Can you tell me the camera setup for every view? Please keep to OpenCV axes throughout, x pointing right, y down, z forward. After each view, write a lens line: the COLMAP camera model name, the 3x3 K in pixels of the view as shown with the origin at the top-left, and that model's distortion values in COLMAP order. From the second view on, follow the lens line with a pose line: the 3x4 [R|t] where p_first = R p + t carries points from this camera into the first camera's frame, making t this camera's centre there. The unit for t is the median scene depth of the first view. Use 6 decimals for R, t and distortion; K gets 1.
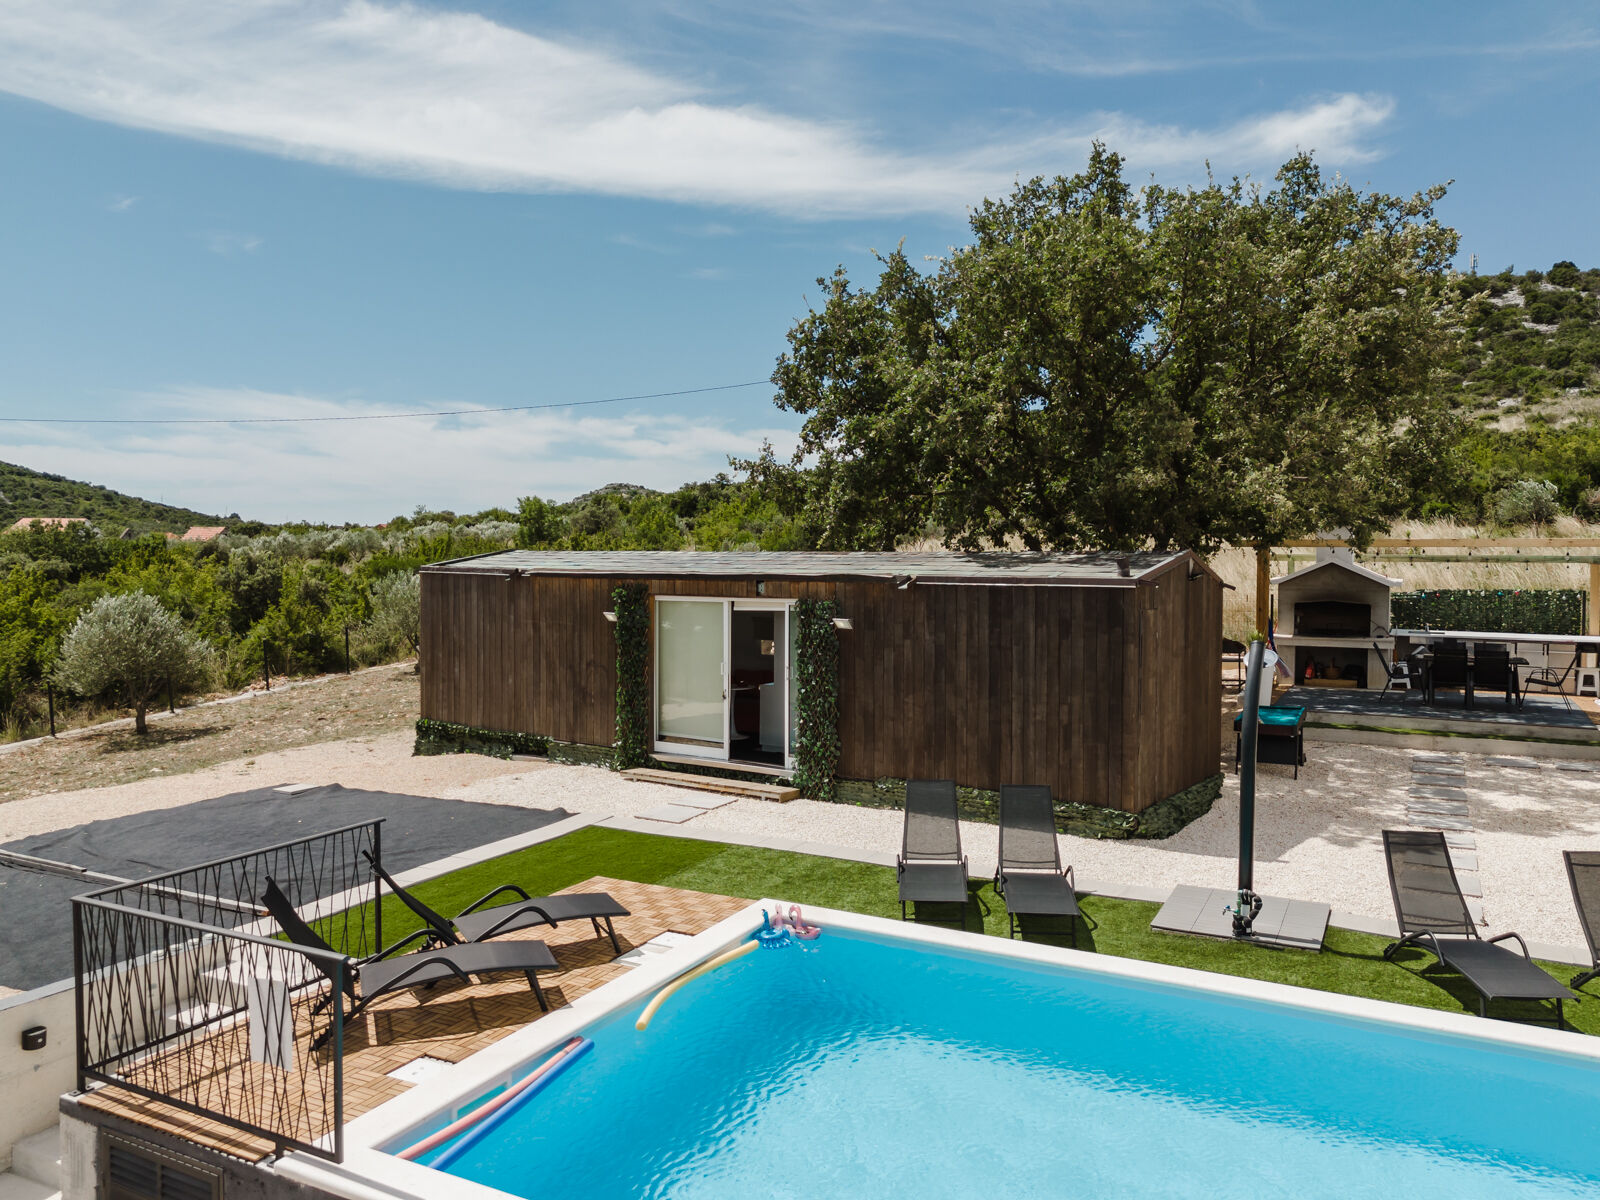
lens RADIAL K [[1165.1, 0, 806.7], [0, 1165.1, 595.4], [0, 0, 1]] dist [0.098865, -0.108024]
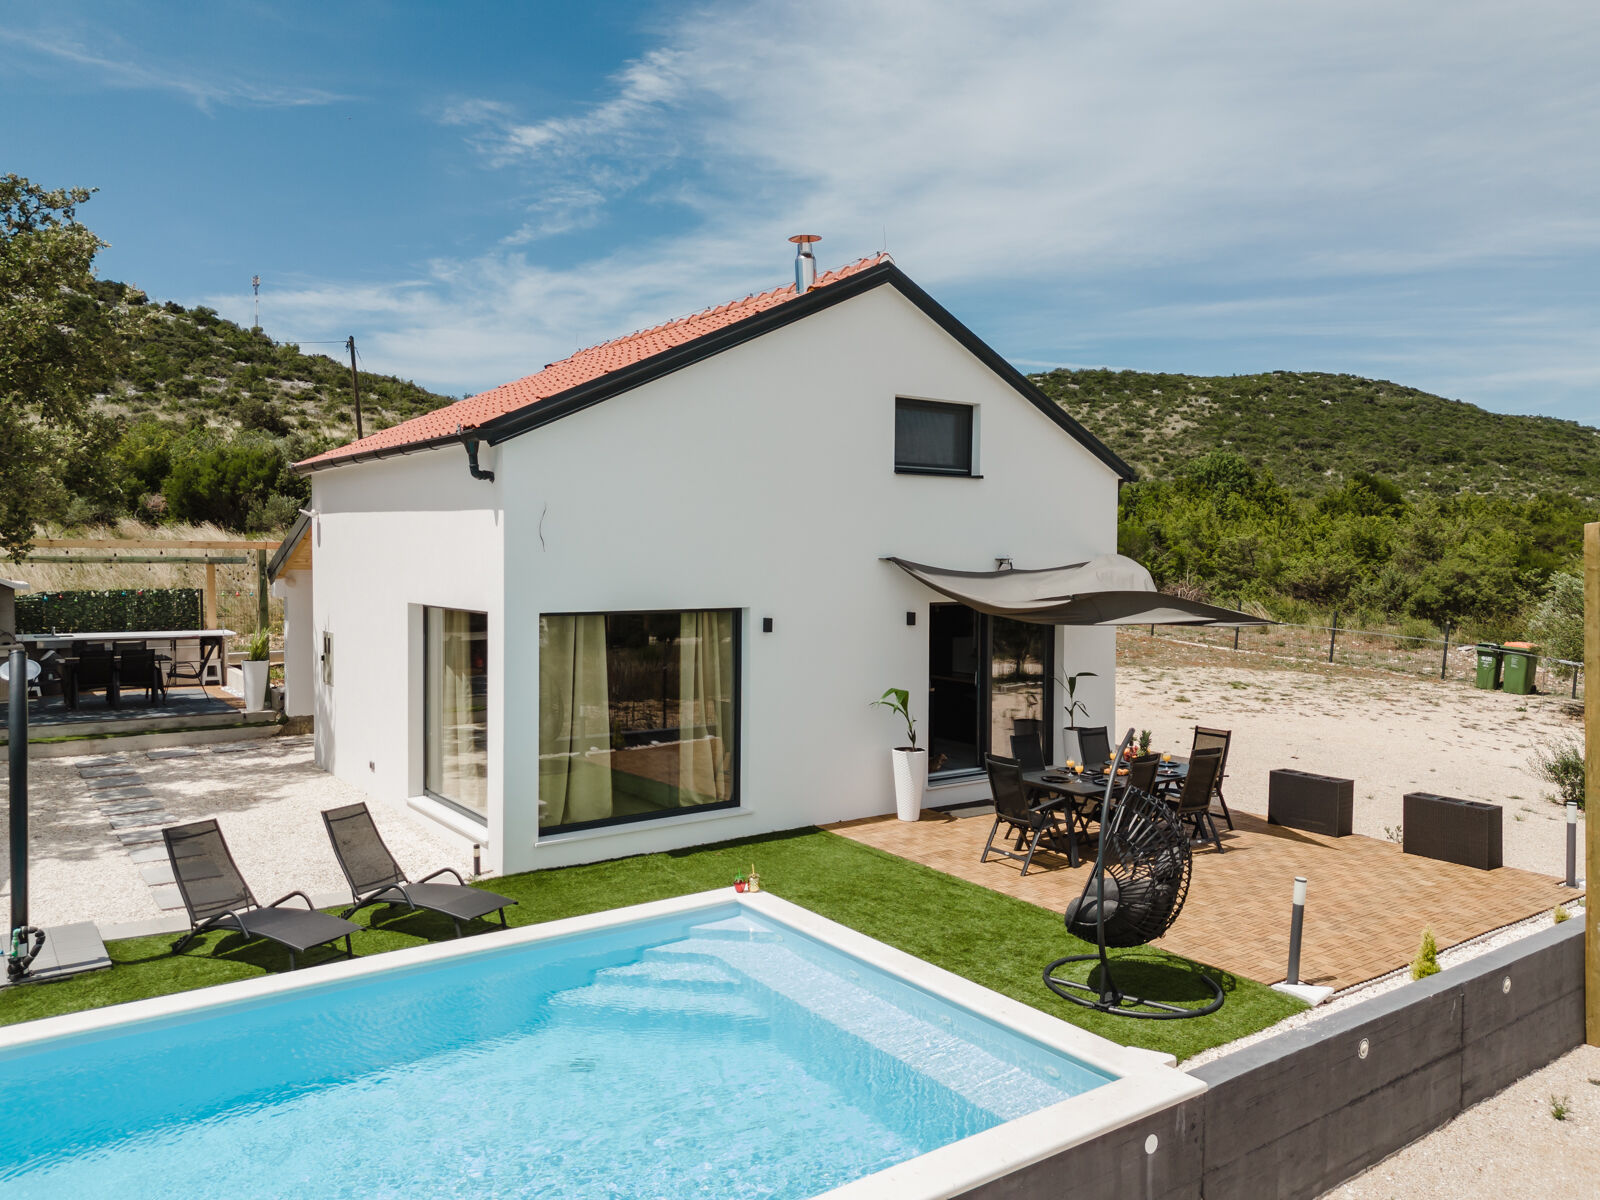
lens RADIAL K [[1177.6, 0, 796.9], [0, 1177.6, 595.4], [0, 0, 1]] dist [0.064466, -0.057790]
pose [[0.451629, -0.029826, 0.891707, -0.105287], [0.031312, 0.999355, 0.017568, -0.000182], [-0.891656, 0.019987, 0.452272, 0.037473]]
